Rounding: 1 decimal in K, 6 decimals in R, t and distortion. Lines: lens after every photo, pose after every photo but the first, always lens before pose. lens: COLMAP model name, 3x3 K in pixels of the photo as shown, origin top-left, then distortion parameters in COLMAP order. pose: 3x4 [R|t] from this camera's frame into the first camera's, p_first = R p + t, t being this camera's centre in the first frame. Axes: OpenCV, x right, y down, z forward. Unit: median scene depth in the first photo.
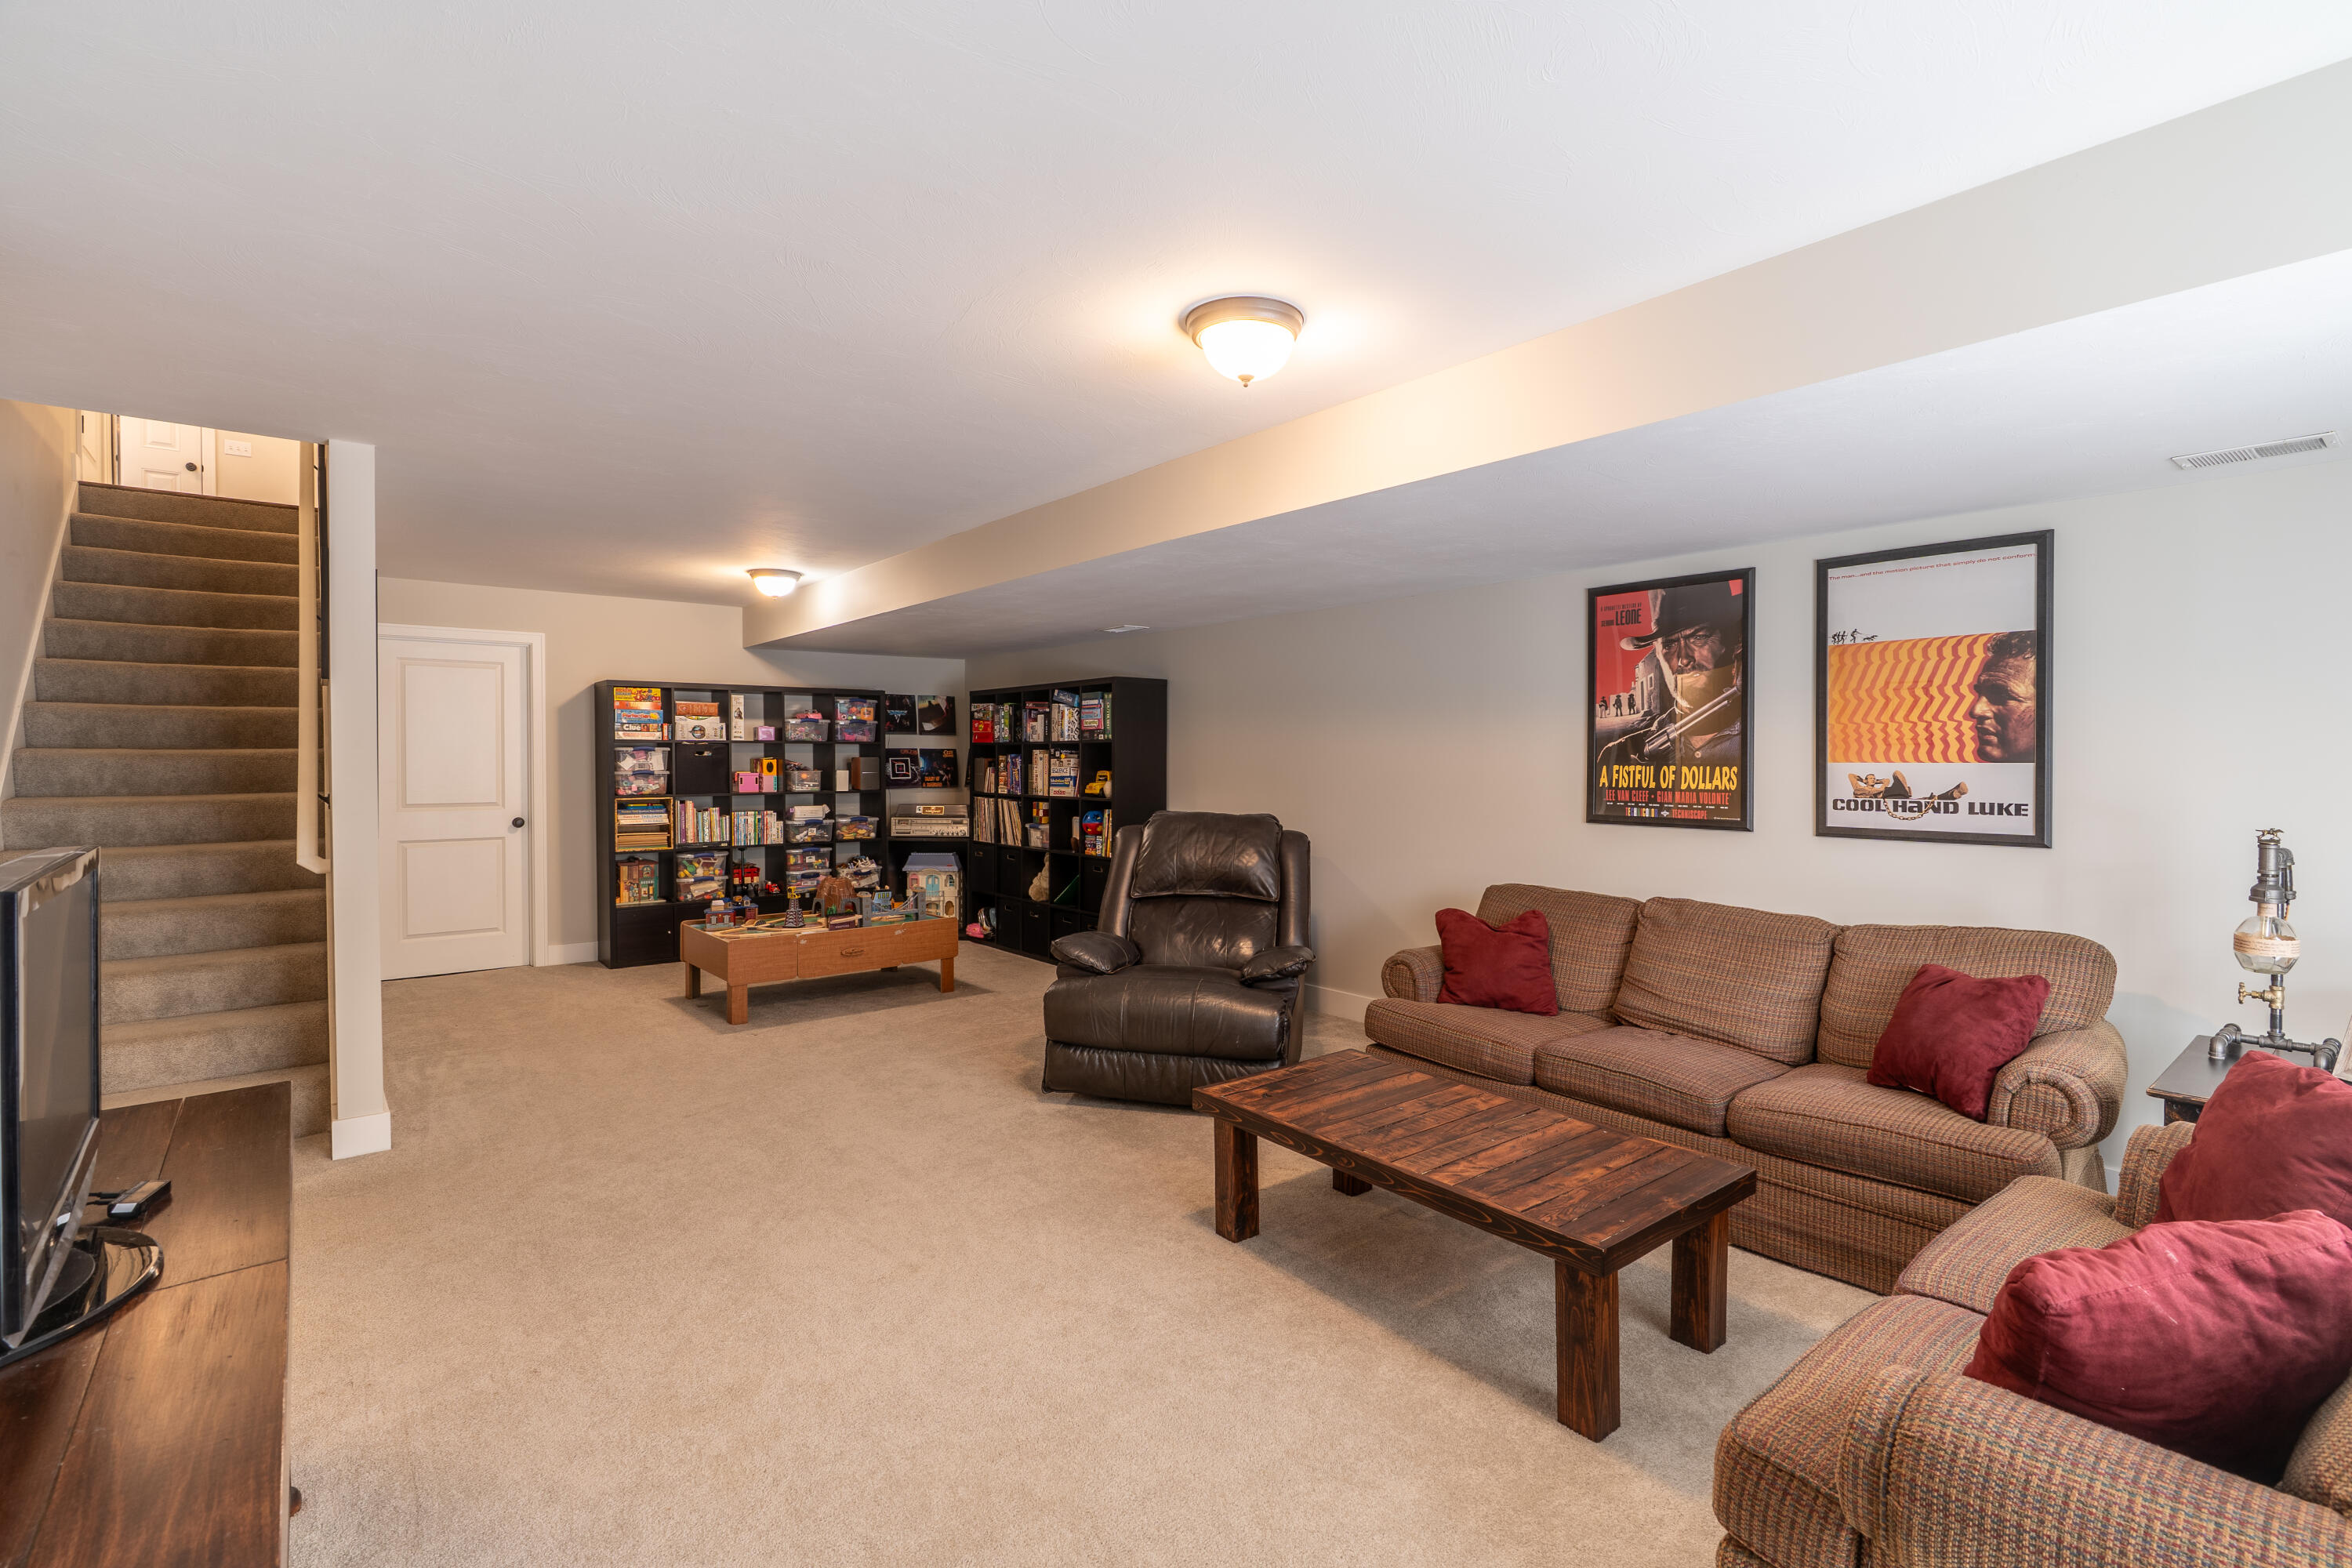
lens RADIAL K [[1078.2, 0, 1183.5], [0, 1078.2, 770.9], [0, 0, 1]] dist [-0.009255, 0.000788]
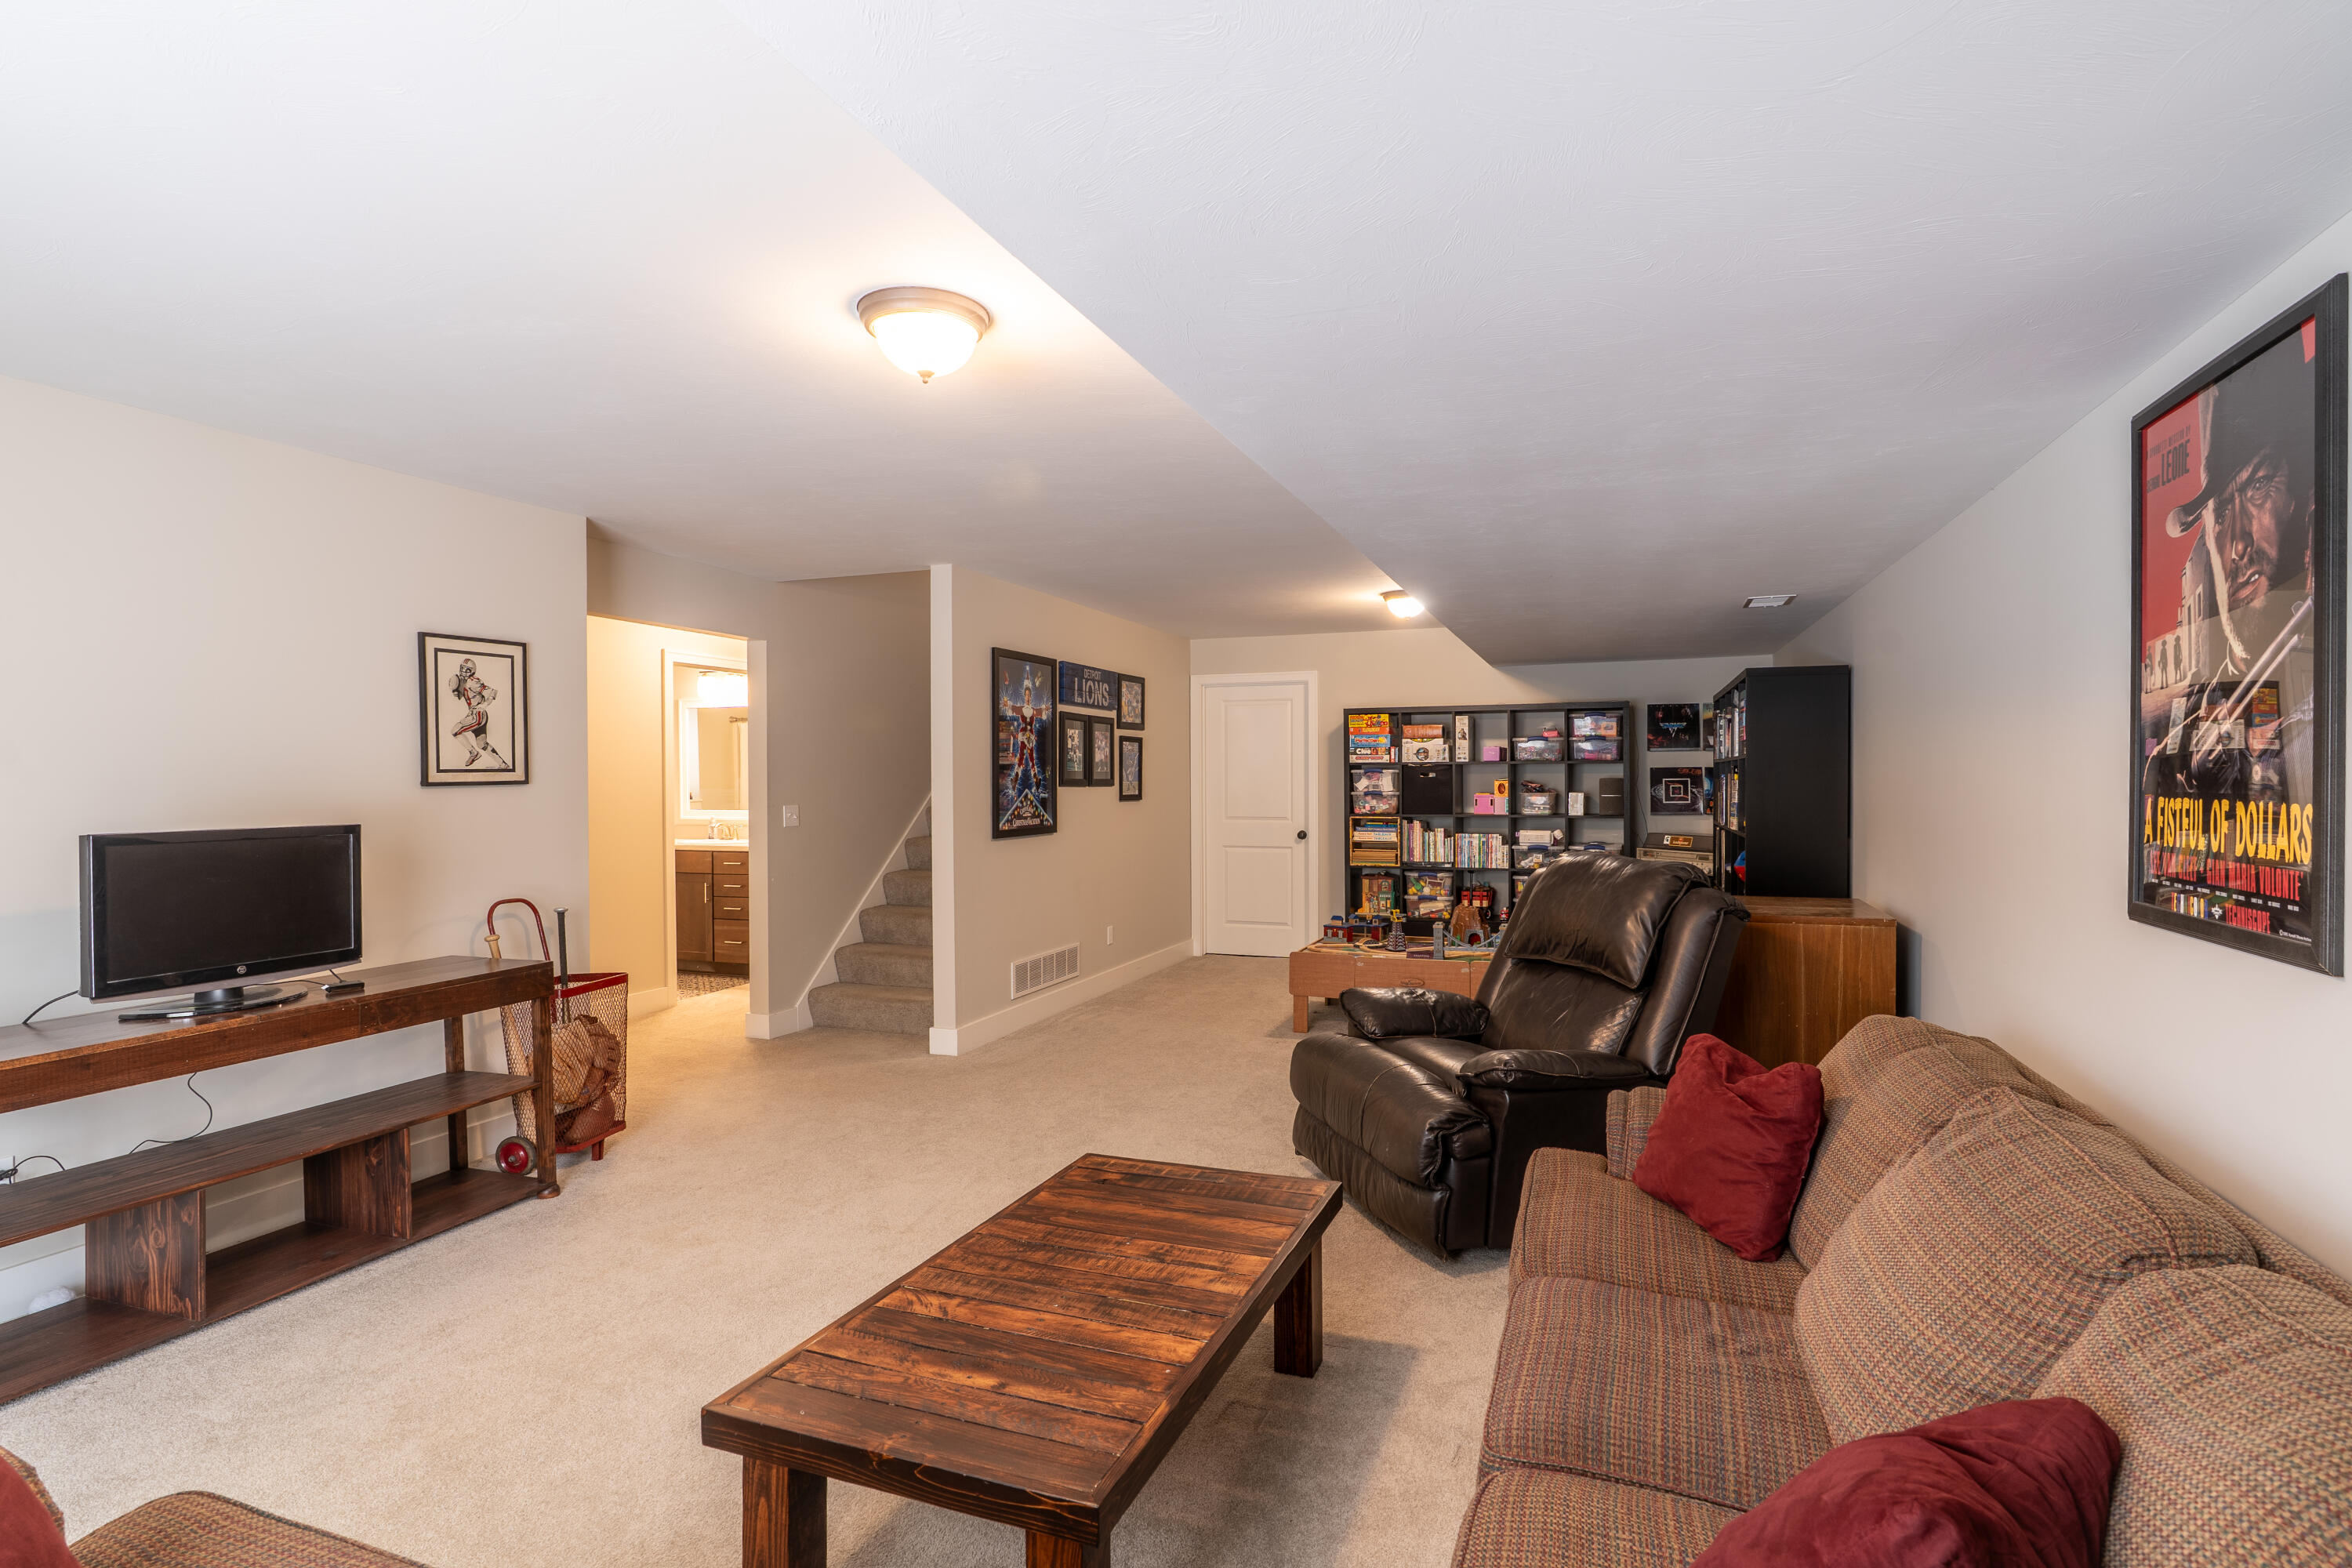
lens RADIAL K [[1136.7, 0, 1180.6], [0, 1136.7, 790.5], [0, 0, 1]] dist [-0.013111, -0.000271]
pose [[0.511119, 0.007510, -0.859477, 0.590812], [-0.008022, 0.999960, 0.003966, -0.006437], [0.859472, 0.004868, 0.511159, 0.404288]]
